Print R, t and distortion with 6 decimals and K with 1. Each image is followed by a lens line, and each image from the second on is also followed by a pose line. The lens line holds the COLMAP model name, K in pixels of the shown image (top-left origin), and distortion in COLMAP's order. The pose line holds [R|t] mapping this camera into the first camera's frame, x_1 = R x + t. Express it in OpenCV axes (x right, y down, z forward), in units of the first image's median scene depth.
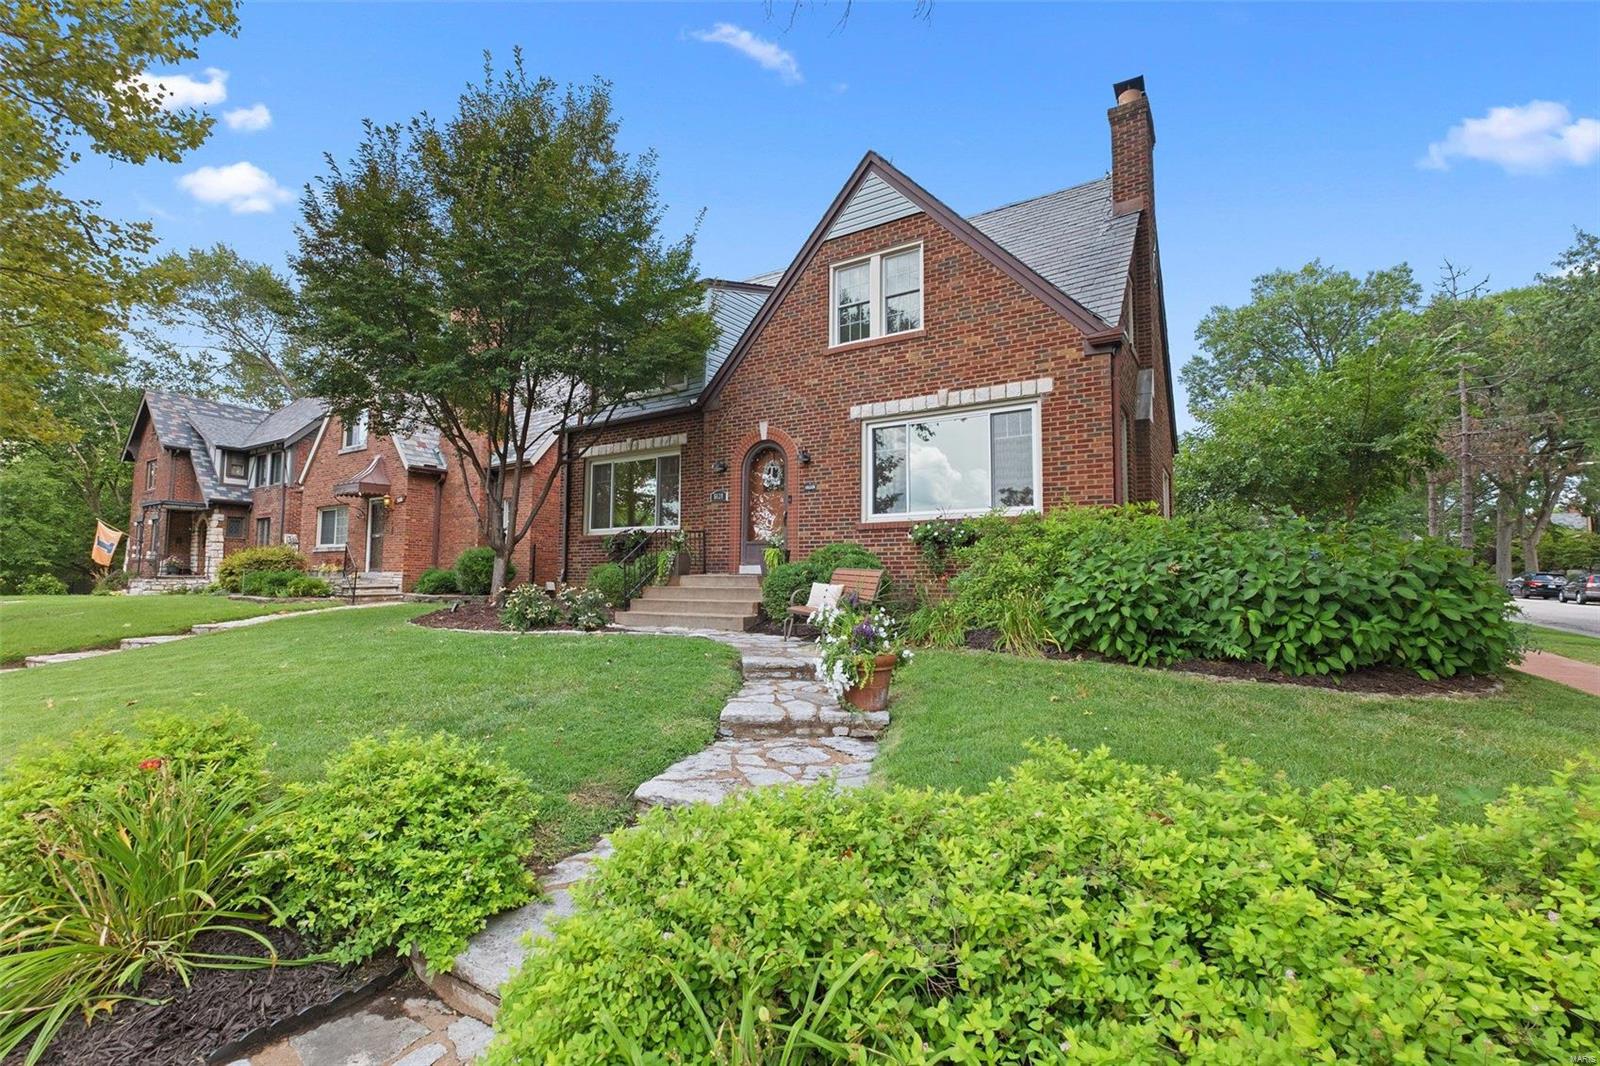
lens RADIAL K [[694.4, 0, 804.5], [0, 694.4, 544.3], [0, 0, 1]] dist [0.003070, -0.000819]
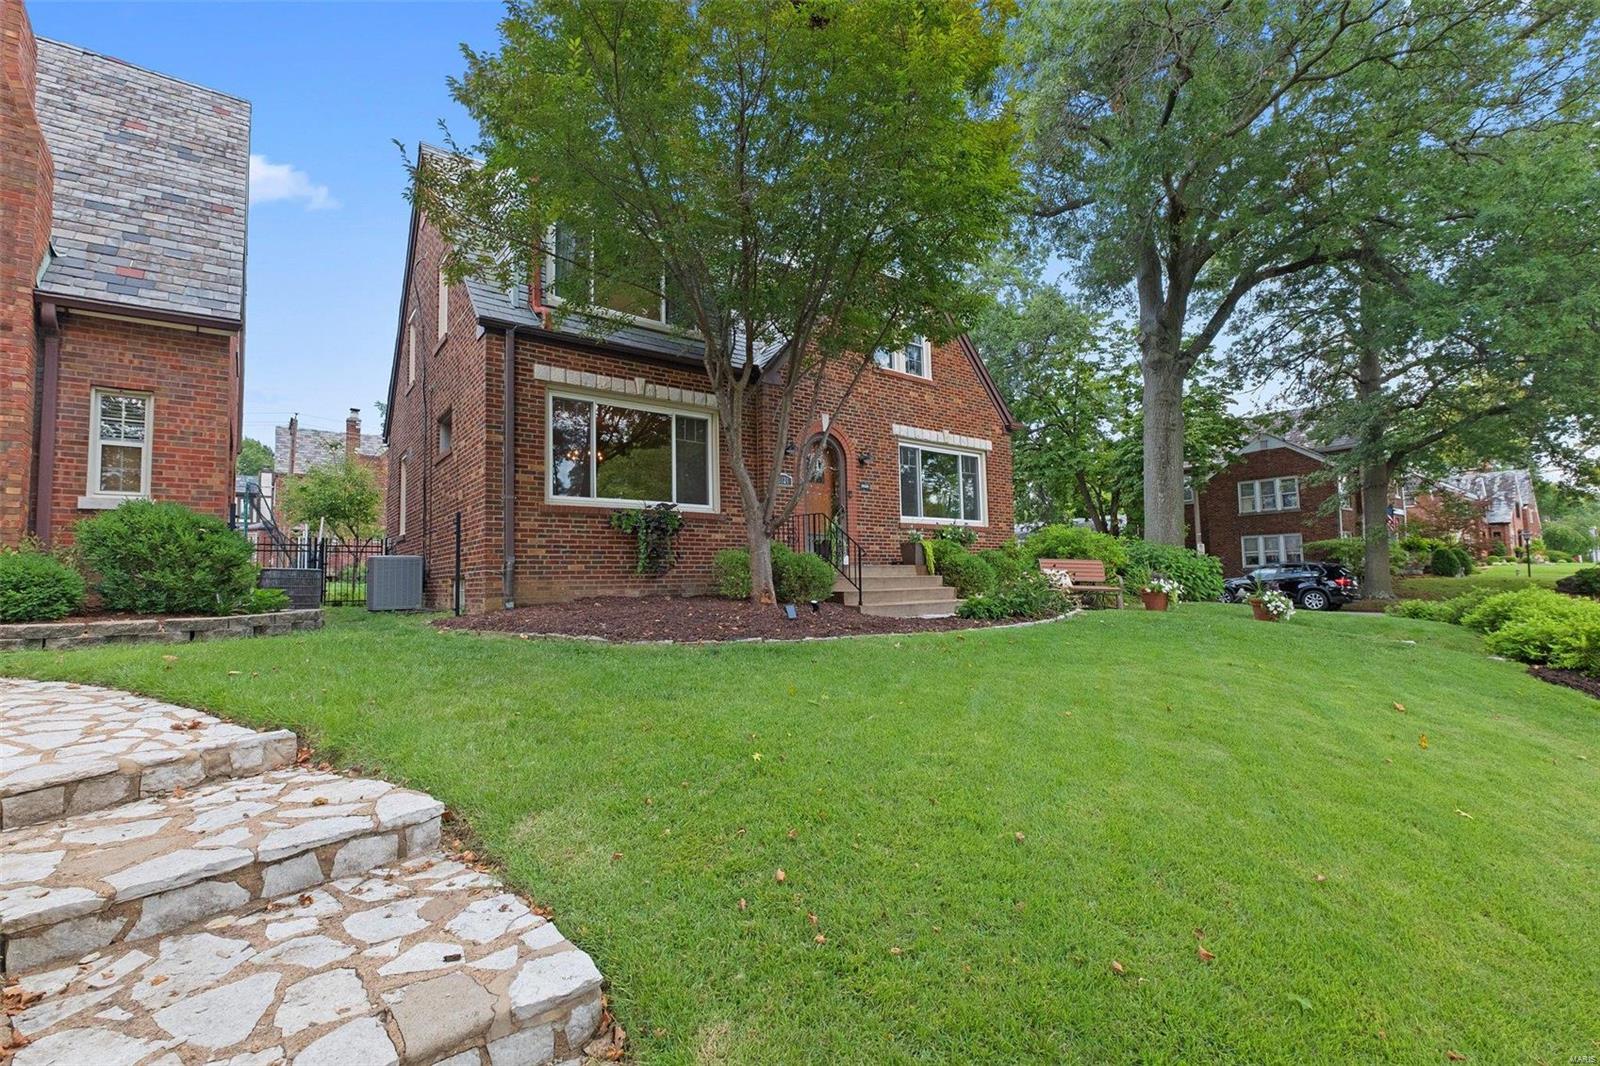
lens RADIAL K [[694.4, 0, 791.4], [0, 694.4, 539.1], [0, 0, 1]] dist [0.003070, -0.000819]
pose [[0.338741, 0.035034, 0.940227, -1.079662], [-0.037215, 0.999023, -0.023817, 0.033176], [-0.940143, -0.026923, 0.339714, 0.737187]]
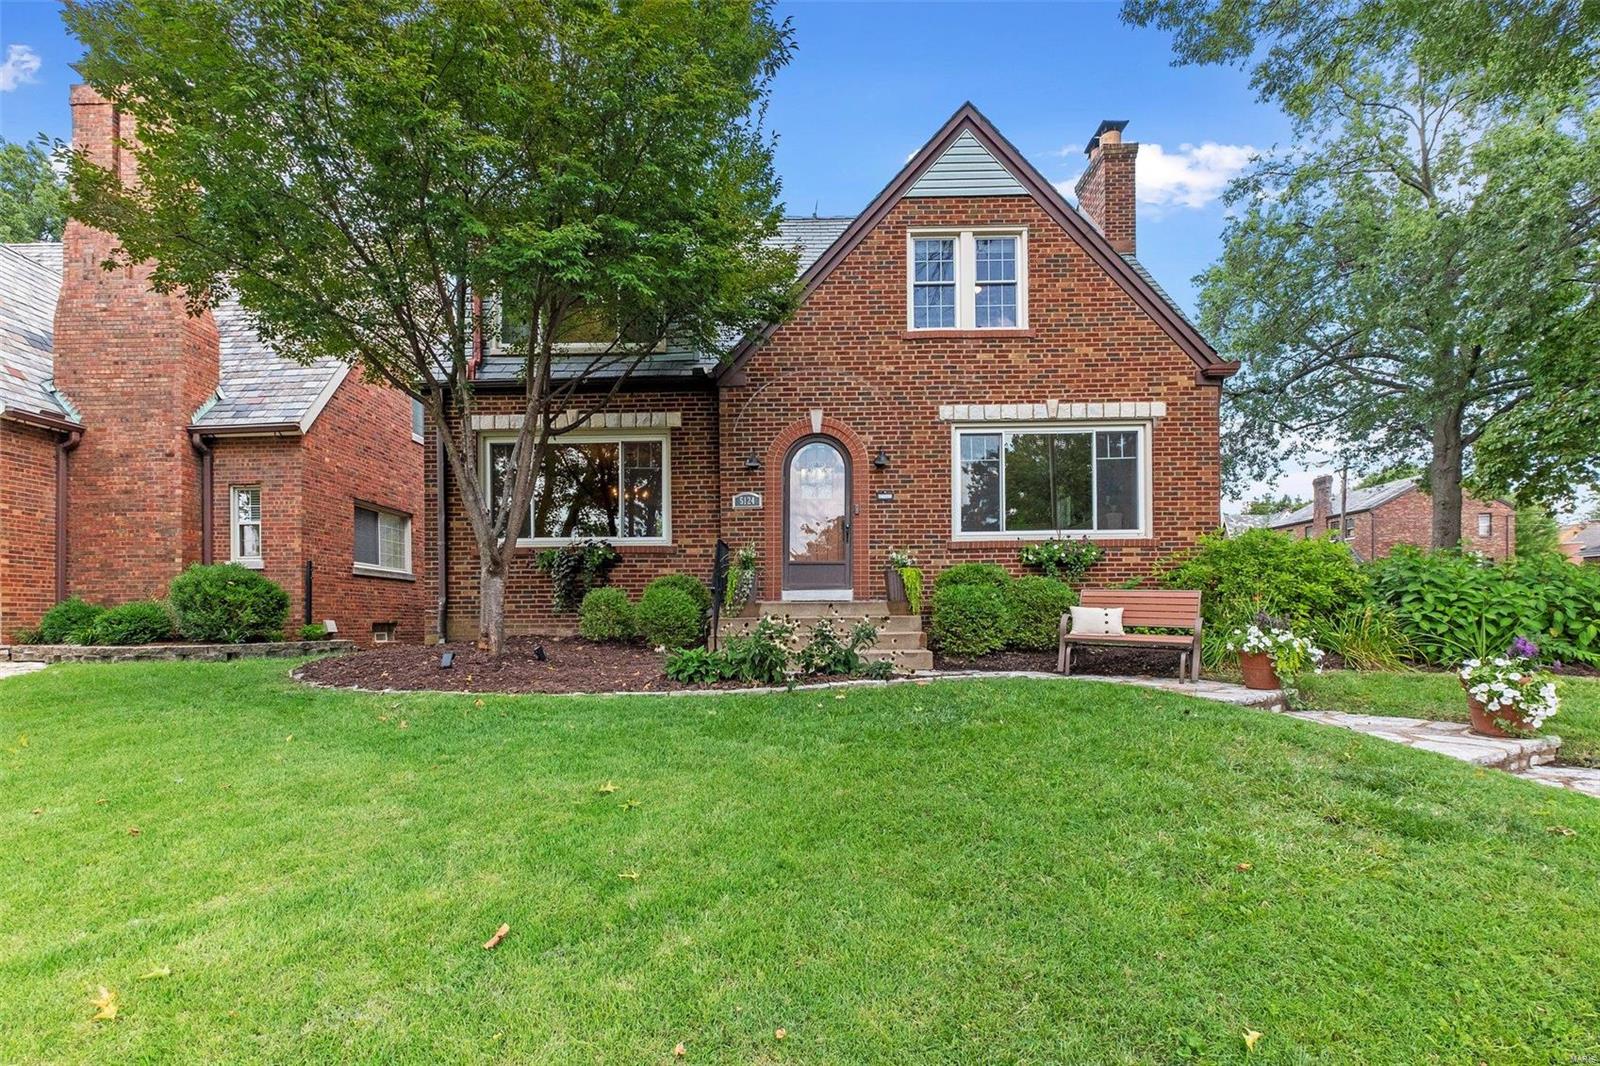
lens RADIAL K [[694.4, 0, 808.9], [0, 694.4, 625.1], [0, 0, 1]] dist [0.003070, -0.000819]
pose [[0.849163, -0.026412, 0.527469, -0.521897], [-0.010481, 0.997709, 0.066832, 0.017774], [-0.528026, -0.062279, 0.846941, 0.331169]]
